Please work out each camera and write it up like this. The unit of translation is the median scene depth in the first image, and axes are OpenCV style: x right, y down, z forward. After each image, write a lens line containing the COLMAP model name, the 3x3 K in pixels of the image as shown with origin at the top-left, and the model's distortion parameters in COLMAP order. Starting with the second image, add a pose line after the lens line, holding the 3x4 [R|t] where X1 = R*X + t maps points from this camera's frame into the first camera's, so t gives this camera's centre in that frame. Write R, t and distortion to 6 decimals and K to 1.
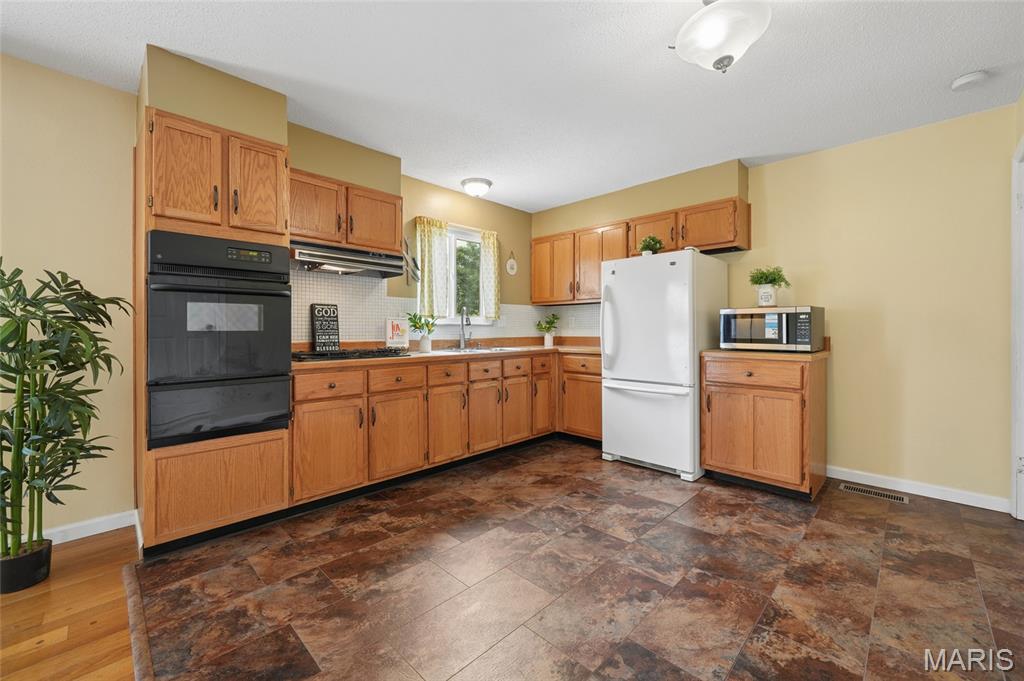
lens RADIAL K [[410.9, 0, 508.2], [0, 410.9, 332.5], [0, 0, 1]] dist [-0.012566, 0.004014]
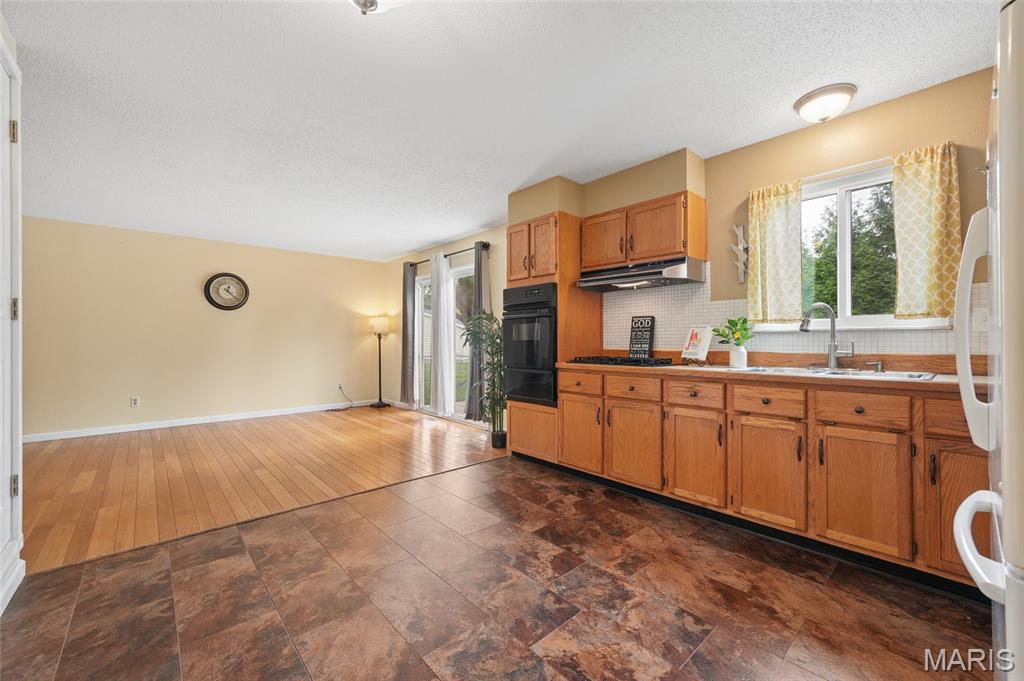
lens RADIAL K [[410.9, 0, 508.4], [0, 410.9, 339.2], [0, 0, 1]] dist [-0.012566, 0.004014]
pose [[-0.058939, -0.001212, -0.998261, 0.894200], [-0.005404, 0.999985, -0.000895, -0.004317], [0.998247, 0.005342, -0.058945, 0.906358]]
